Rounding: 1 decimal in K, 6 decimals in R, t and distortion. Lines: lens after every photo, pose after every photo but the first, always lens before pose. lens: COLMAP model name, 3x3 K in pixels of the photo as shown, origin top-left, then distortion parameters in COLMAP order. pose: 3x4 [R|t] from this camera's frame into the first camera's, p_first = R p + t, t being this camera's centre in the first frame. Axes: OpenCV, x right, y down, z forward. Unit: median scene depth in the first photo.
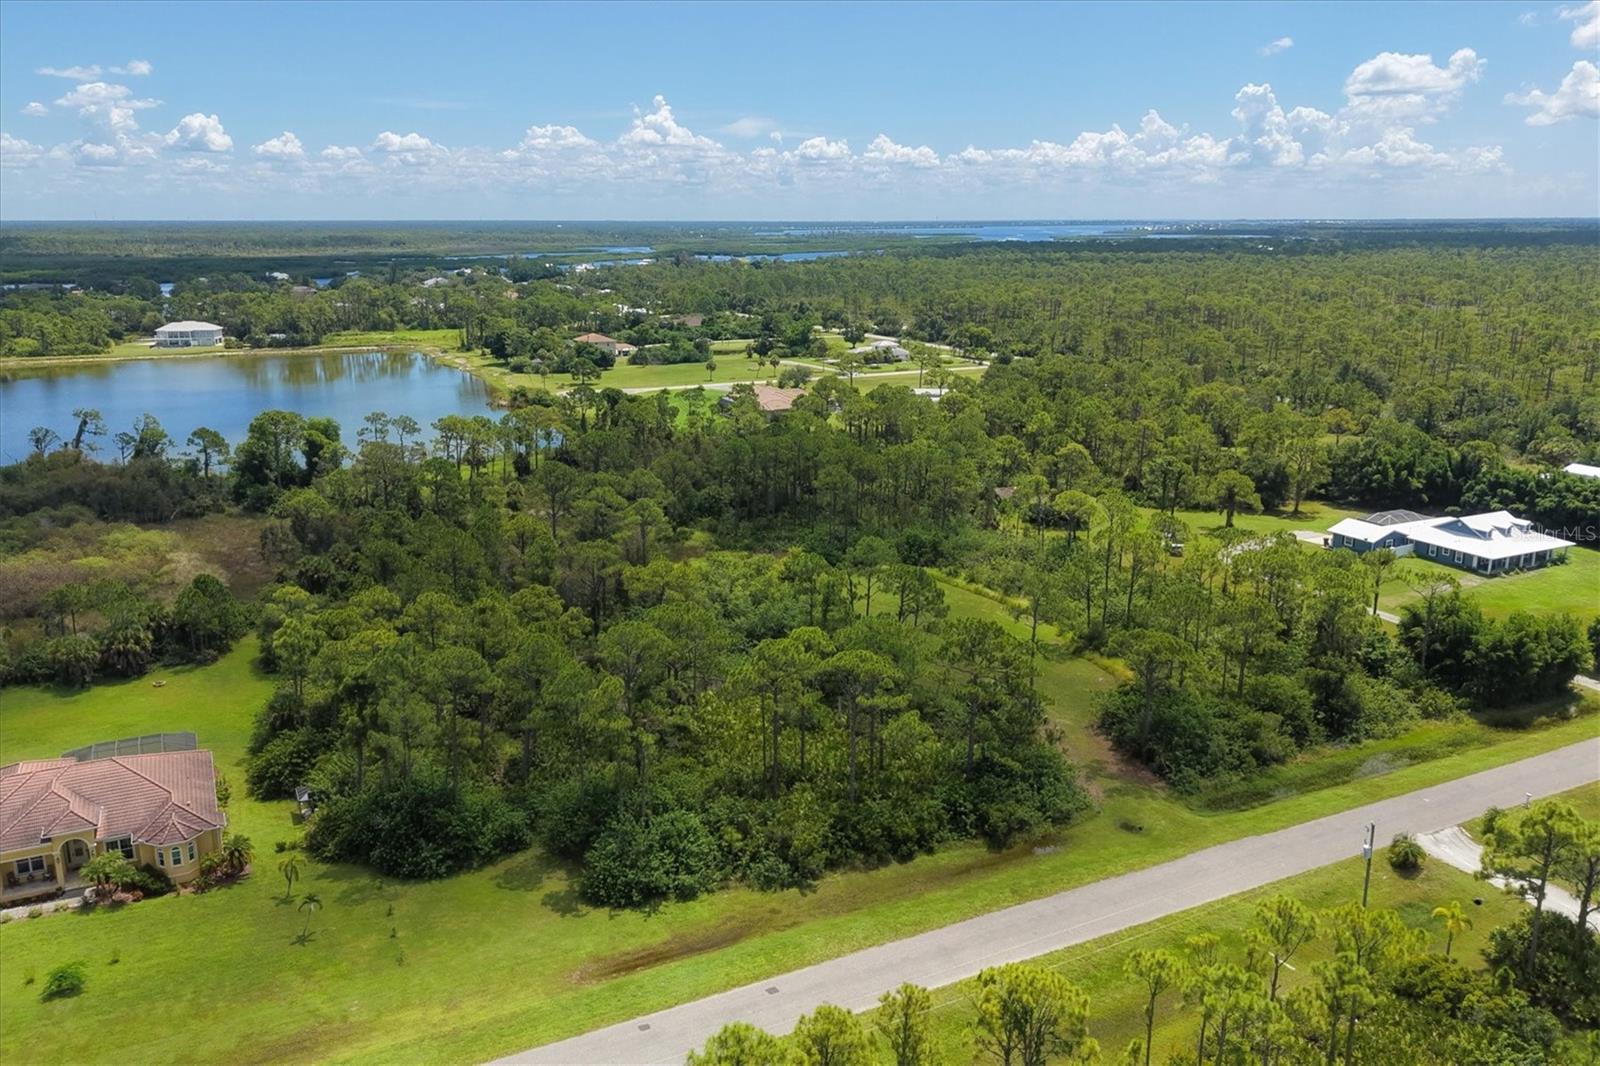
lens RADIAL K [[1277.8, 0, 808.1], [0, 1277.8, 512.0], [0, 0, 1]] dist [0.042704, -0.053621]
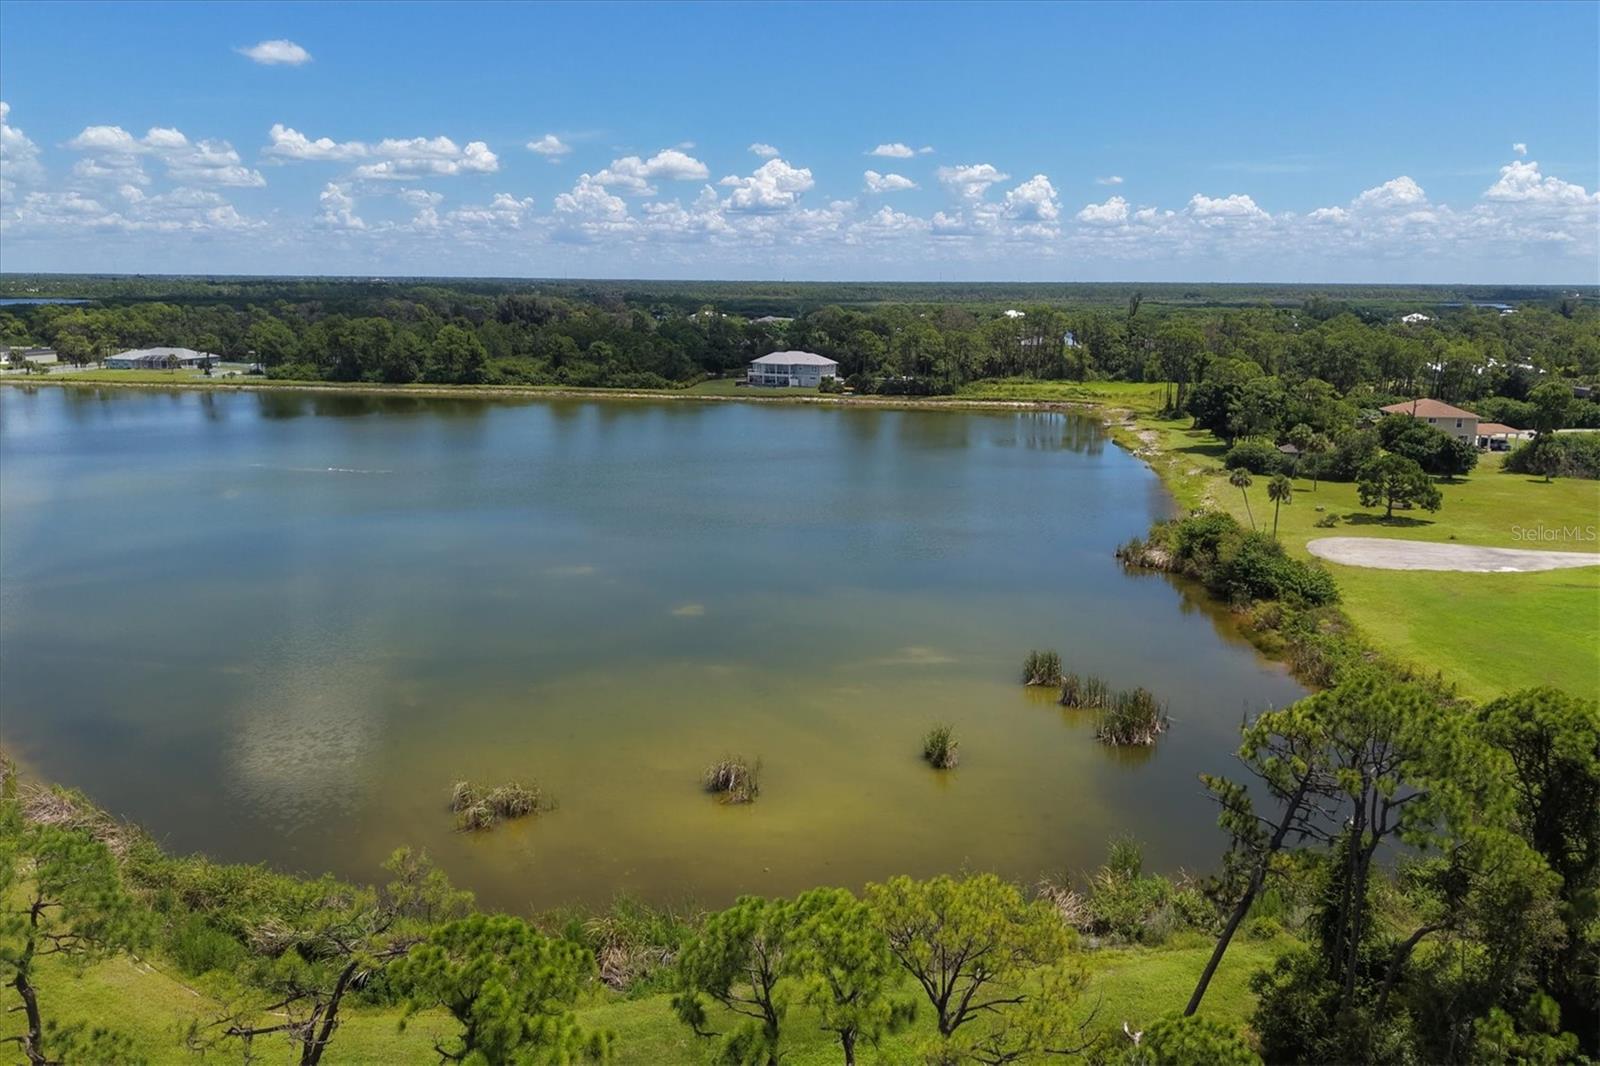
lens RADIAL K [[1277.8, 0, 797.3], [0, 1277.8, 531.5], [0, 0, 1]] dist [0.042704, -0.053621]
pose [[0.822222, 0.117230, -0.556963, -0.190773], [-0.135376, 0.990756, 0.008686, -0.136717], [0.552833, 0.068258, 0.830492, 1.032351]]
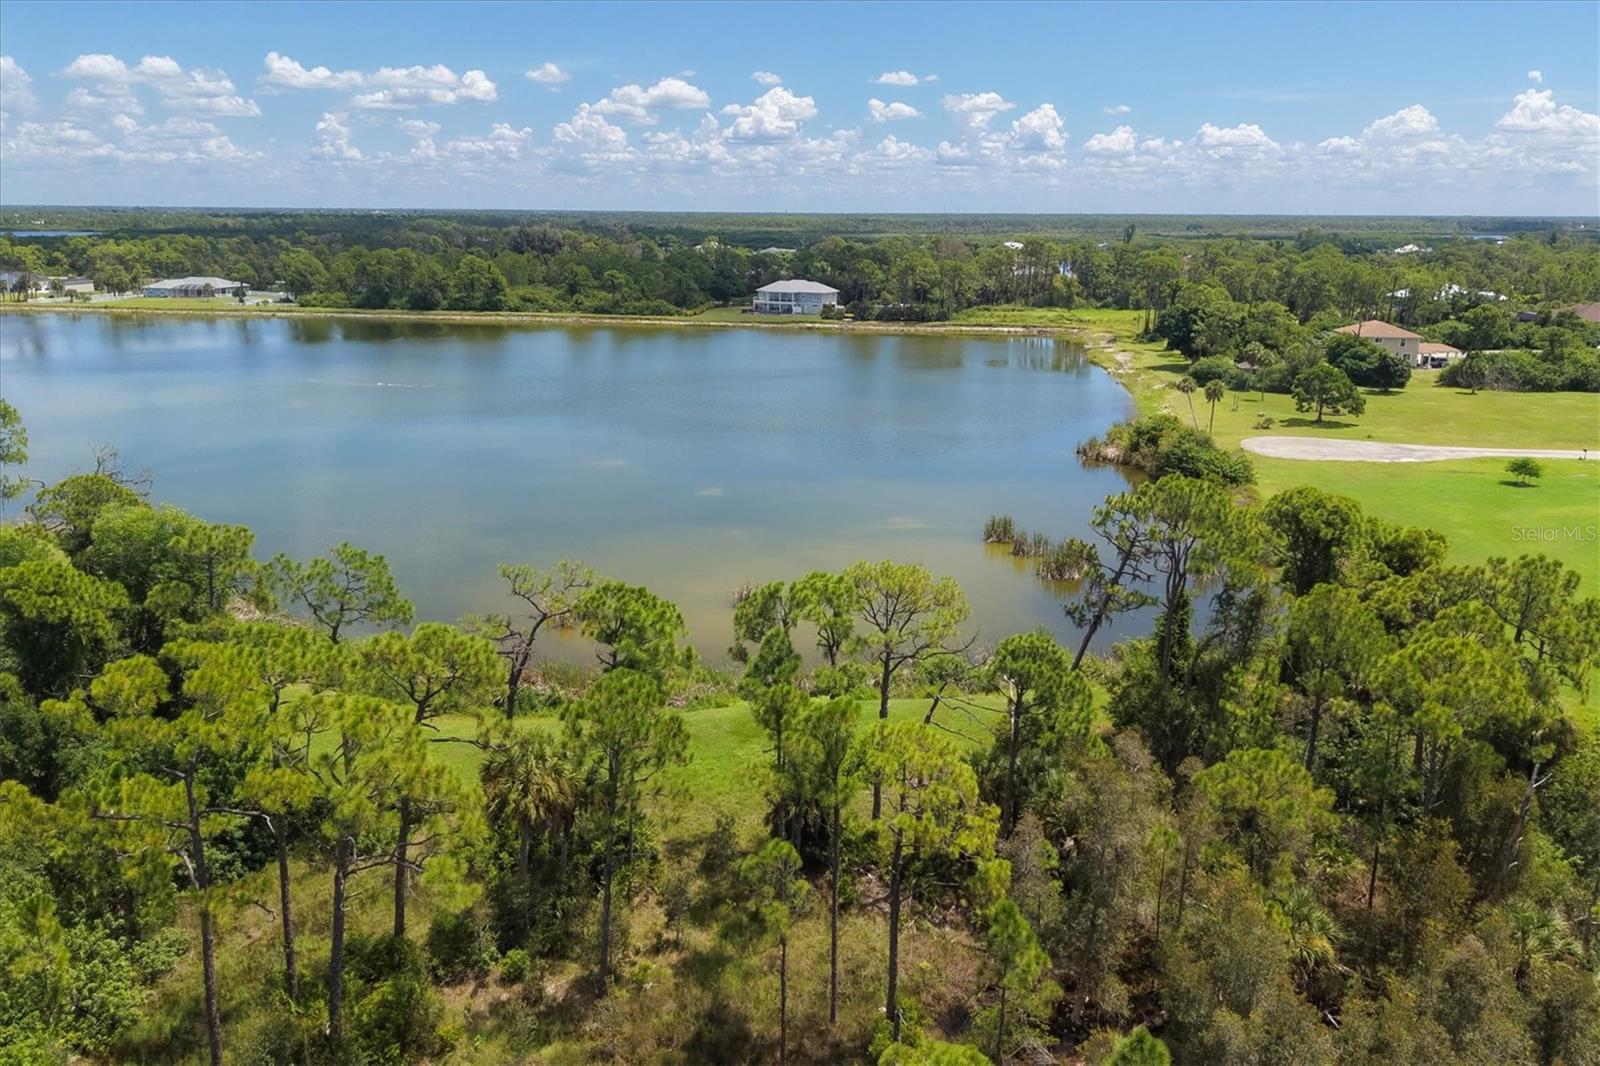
lens RADIAL K [[1277.8, 0, 796.1], [0, 1277.8, 532.1], [0, 0, 1]] dist [0.042704, -0.053621]
pose [[0.820607, 0.145526, -0.552654, -0.128981], [-0.135337, 0.989013, 0.059474, -0.116106], [0.555237, 0.025989, 0.831286, 0.944217]]
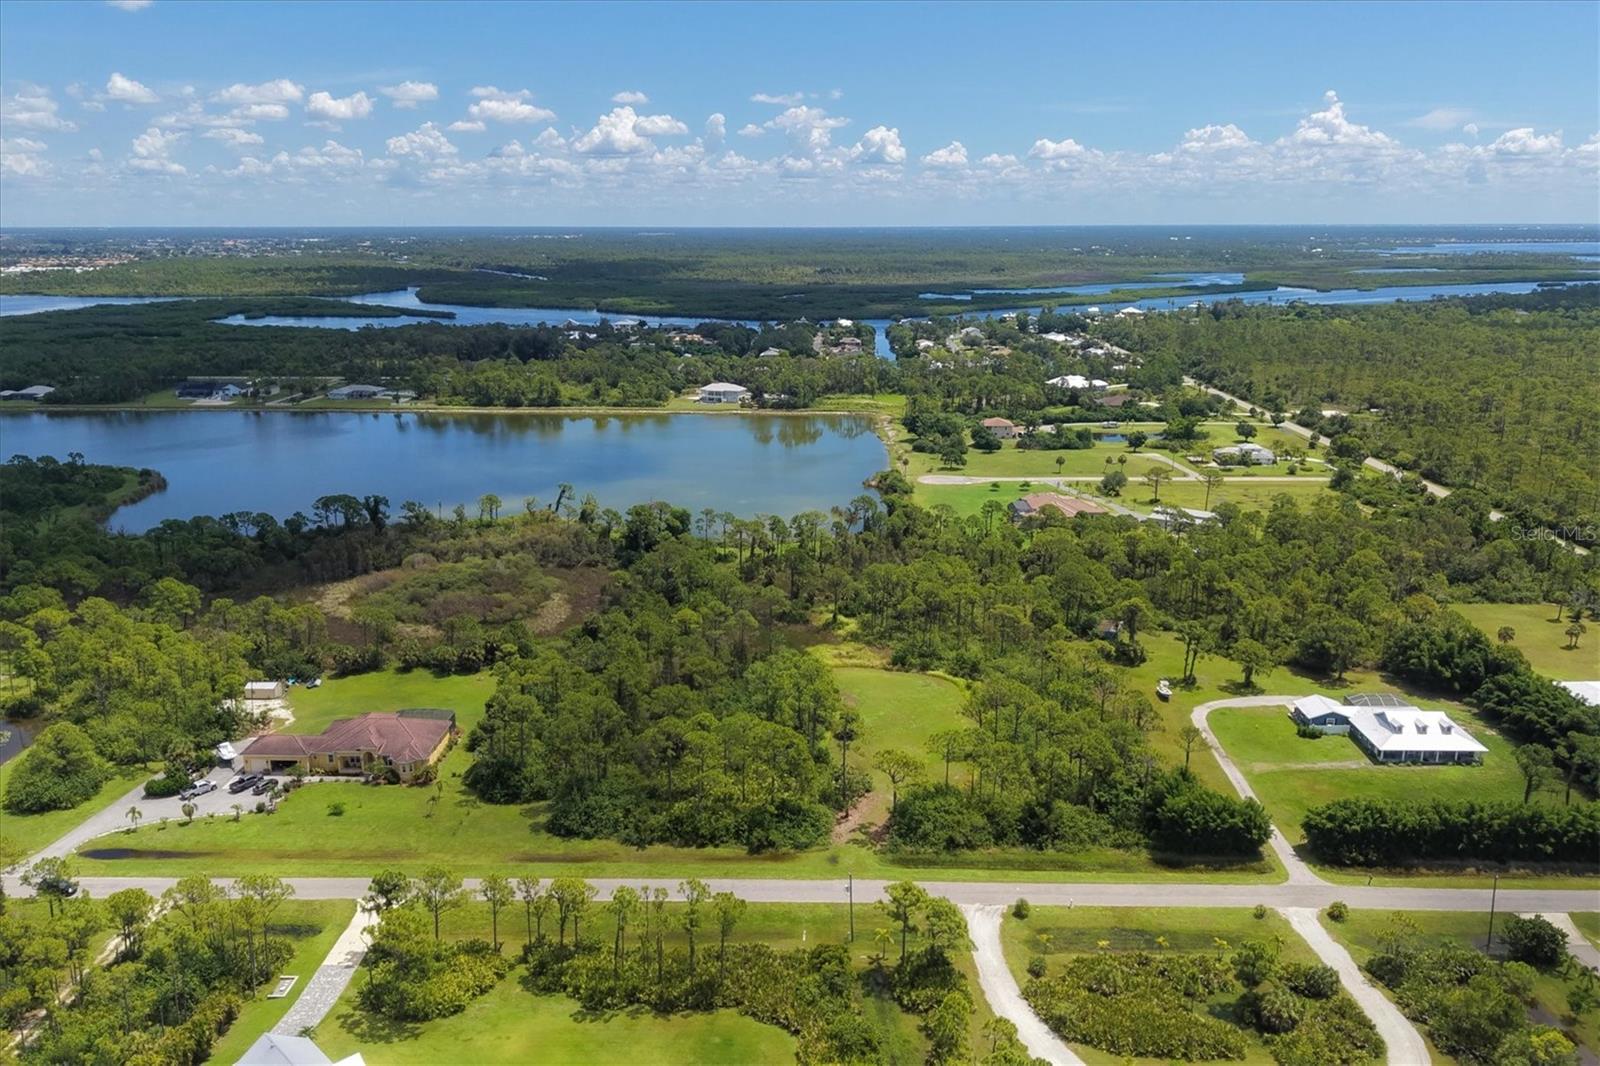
lens RADIAL K [[1277.8, 0, 785.5], [0, 1277.8, 532.7], [0, 0, 1]] dist [0.042704, -0.053621]
pose [[0.877782, 0.110791, -0.466072, 0.480544], [-0.104517, 0.993743, 0.039382, -0.130269], [0.467519, 0.014144, 0.883870, -0.289645]]
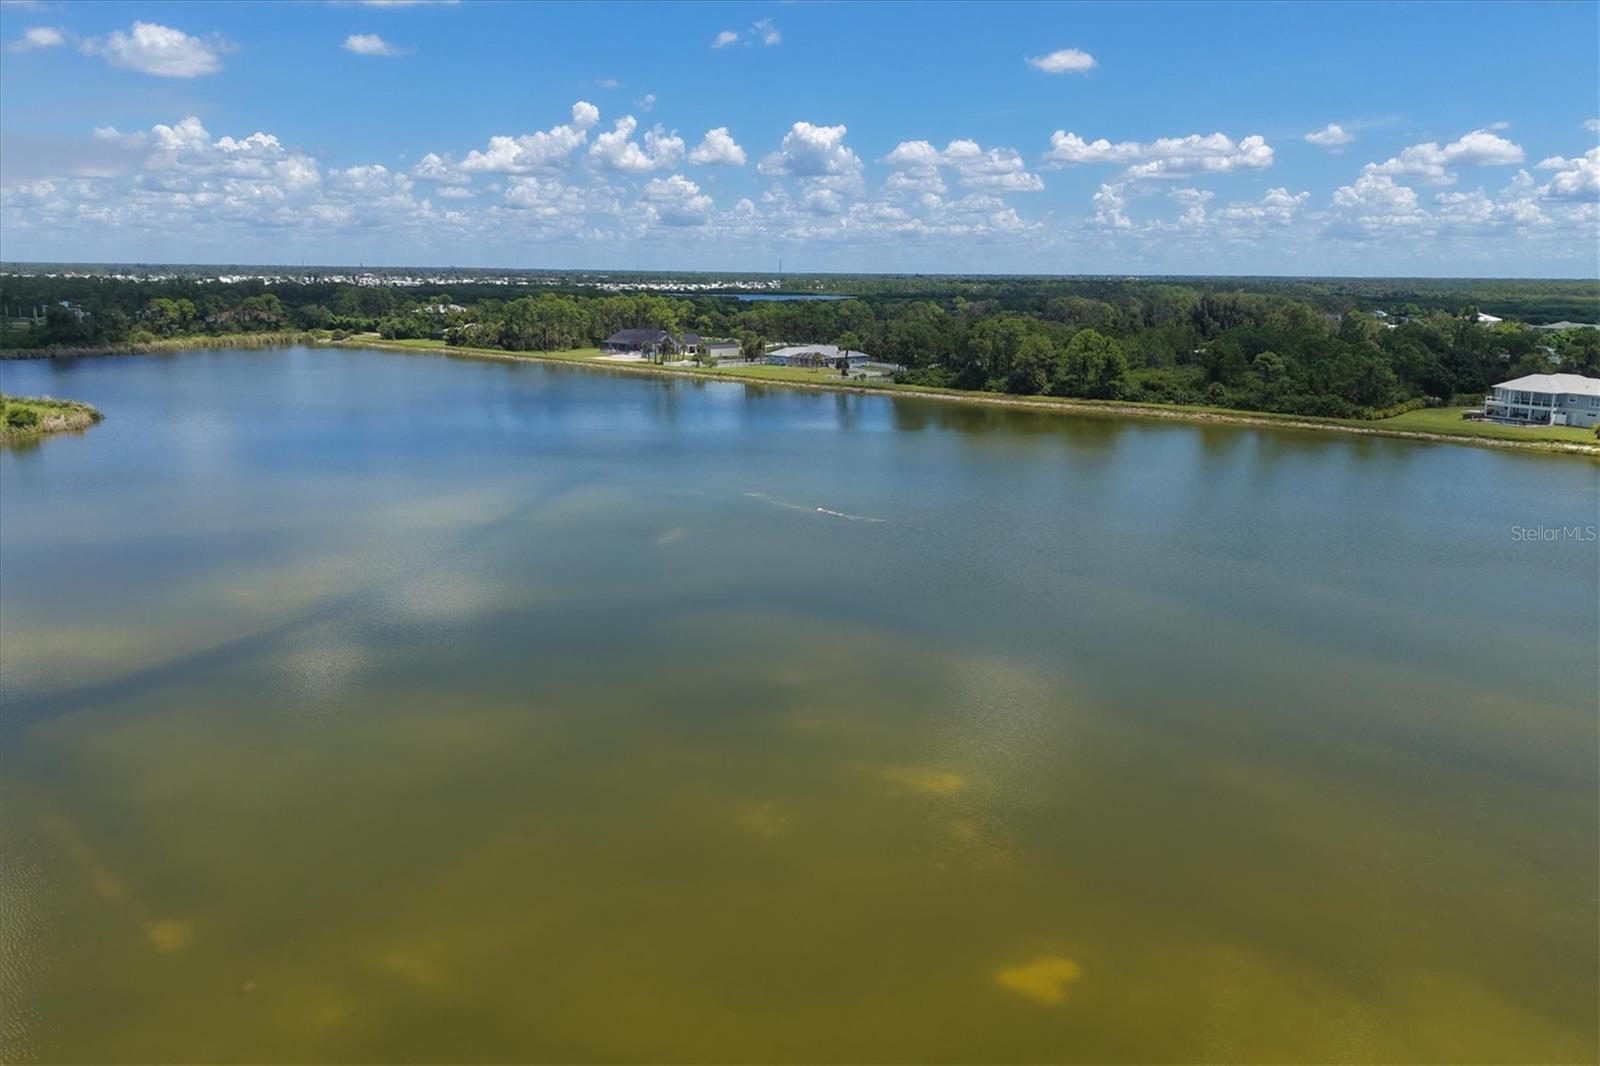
lens RADIAL K [[1277.8, 0, 805.7], [0, 1277.8, 531.5], [0, 0, 1]] dist [0.042704, -0.053621]
pose [[0.394659, 0.187804, -0.899430, -0.343293], [-0.214940, 0.970598, 0.108351, -0.195286], [0.893334, 0.150561, 0.423422, 1.310620]]
